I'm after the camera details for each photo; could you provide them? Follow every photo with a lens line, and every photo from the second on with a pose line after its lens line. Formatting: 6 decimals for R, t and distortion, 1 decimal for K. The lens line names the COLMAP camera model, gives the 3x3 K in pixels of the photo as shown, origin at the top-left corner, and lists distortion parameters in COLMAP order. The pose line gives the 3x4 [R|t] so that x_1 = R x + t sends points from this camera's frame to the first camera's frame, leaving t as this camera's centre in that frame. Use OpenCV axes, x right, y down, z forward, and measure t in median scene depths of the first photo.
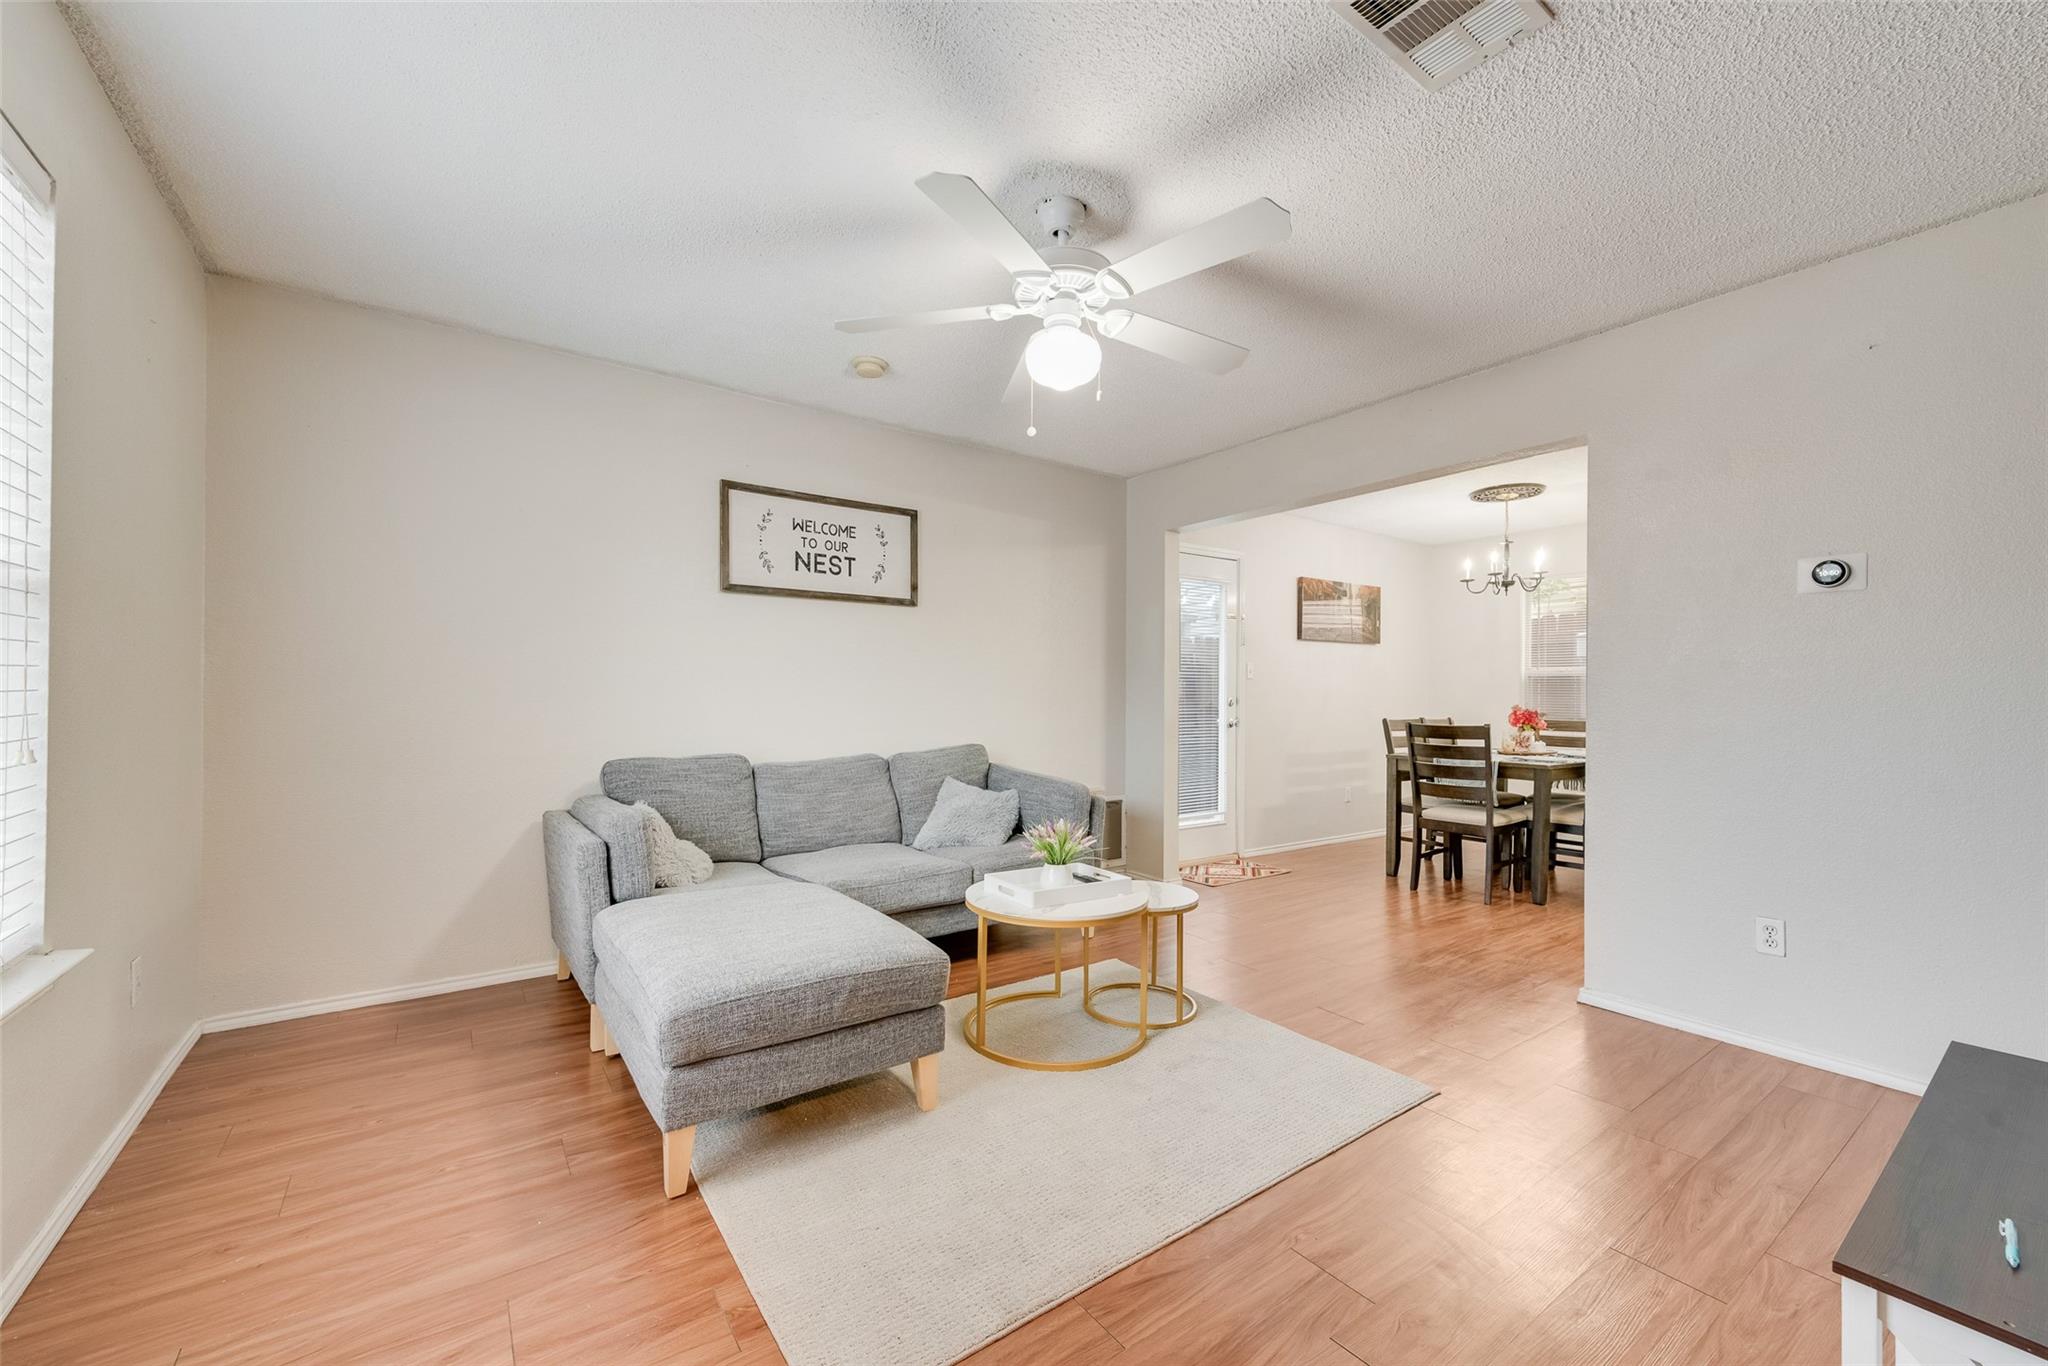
lens RADIAL K [[803.7, 0, 1032.1], [0, 803.7, 694.2], [0, 0, 1]] dist [0.004577, 0.000257]
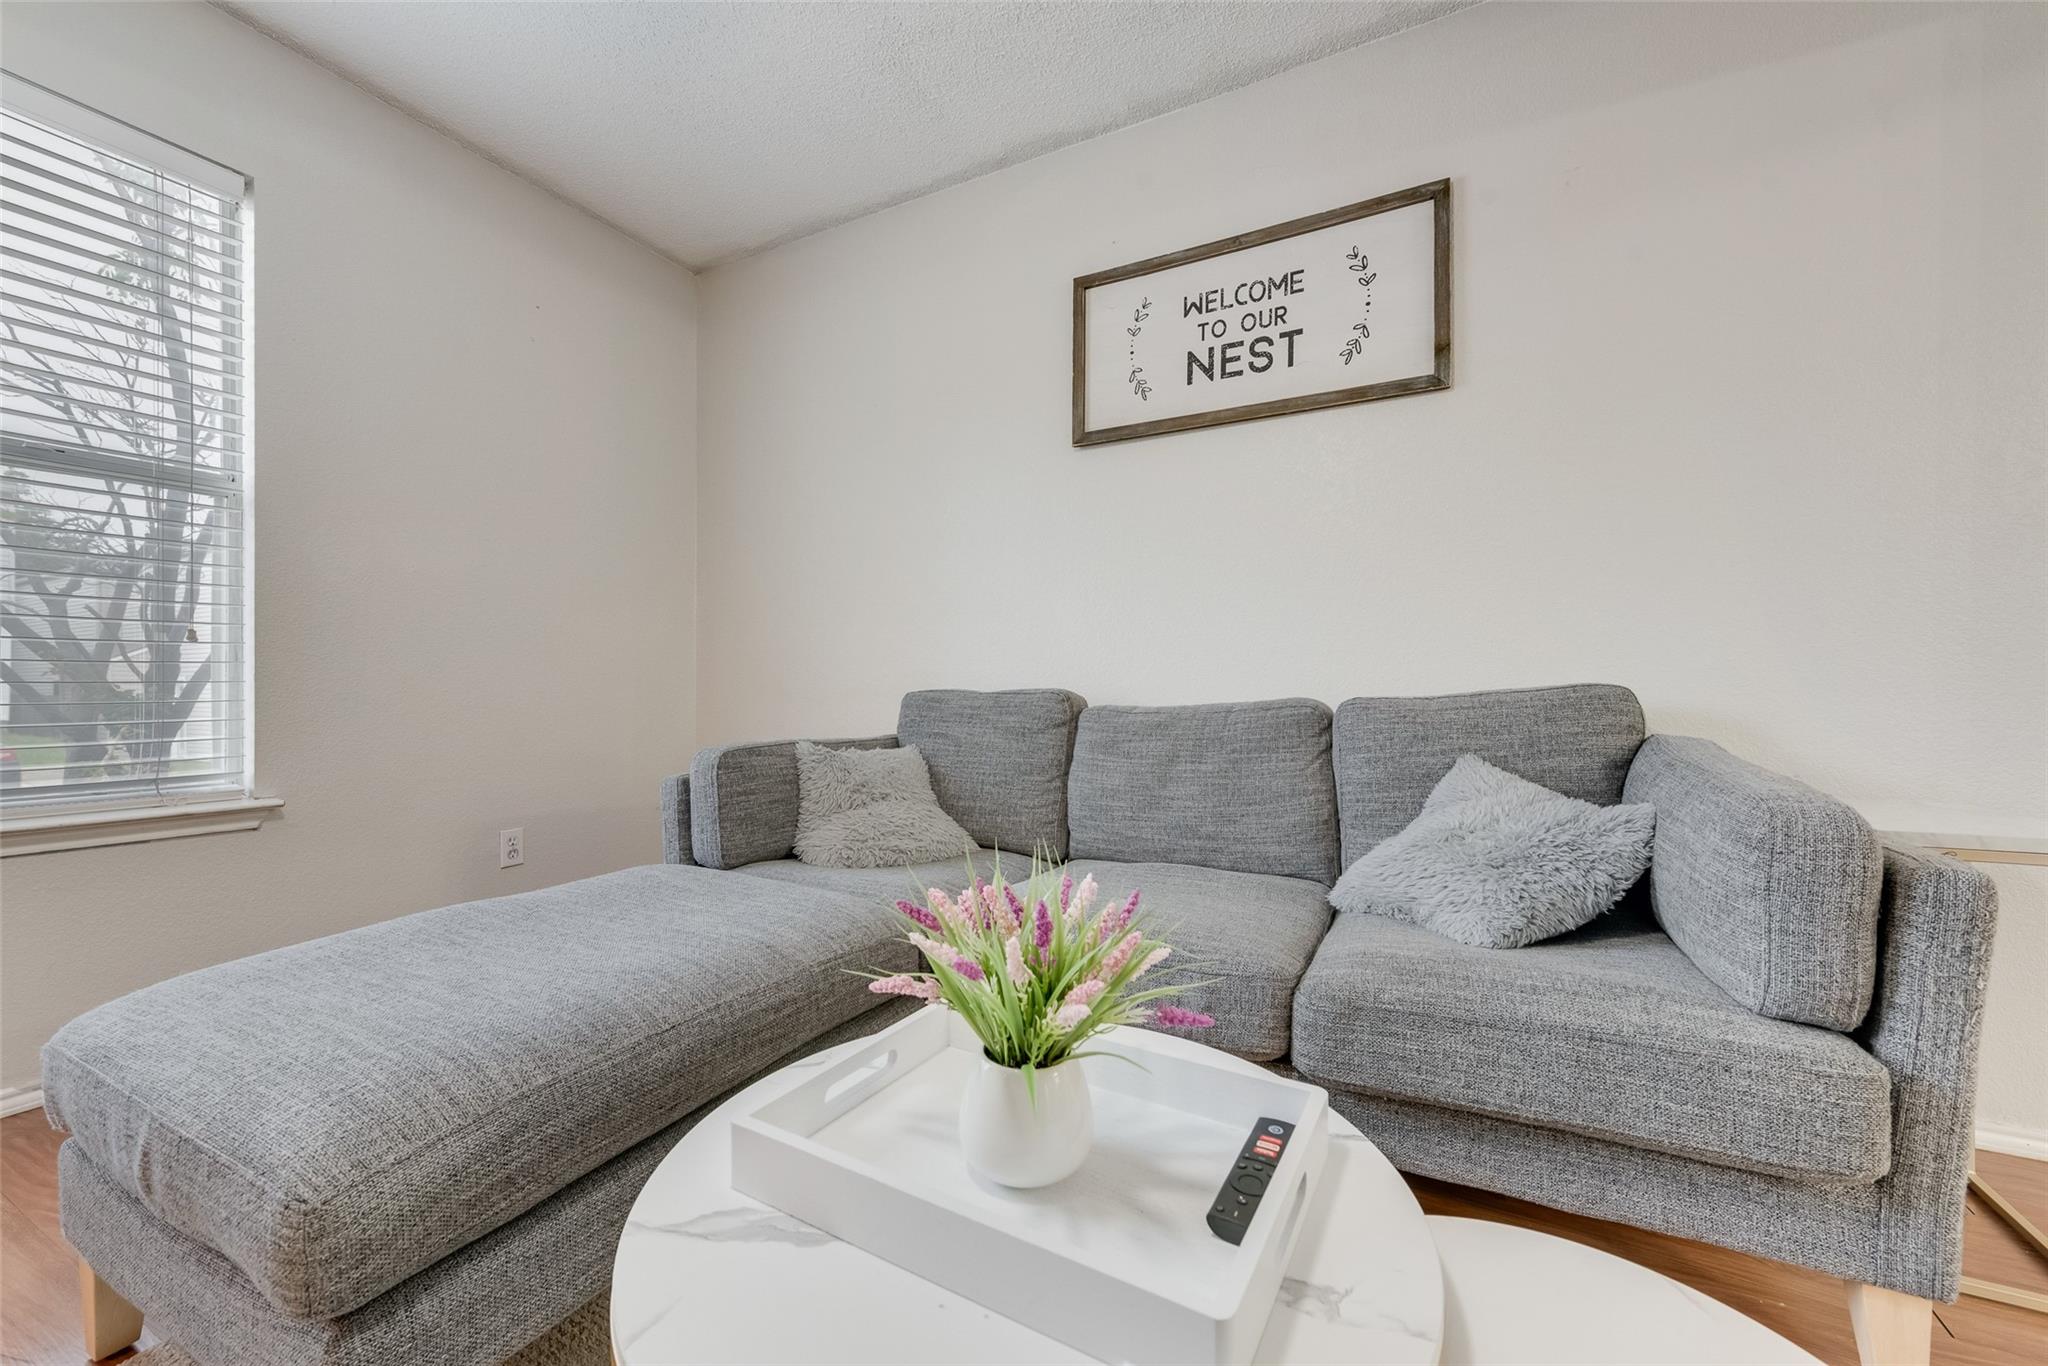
lens RADIAL K [[803.7, 0, 1028.8], [0, 803.7, 689.4], [0, 0, 1]] dist [0.004577, 0.000257]
pose [[0.434397, -0.006154, -0.900700, 0.181078], [0.010889, 0.999939, -0.001580, 0.067744], [0.900655, -0.009121, 0.434438, 0.626858]]
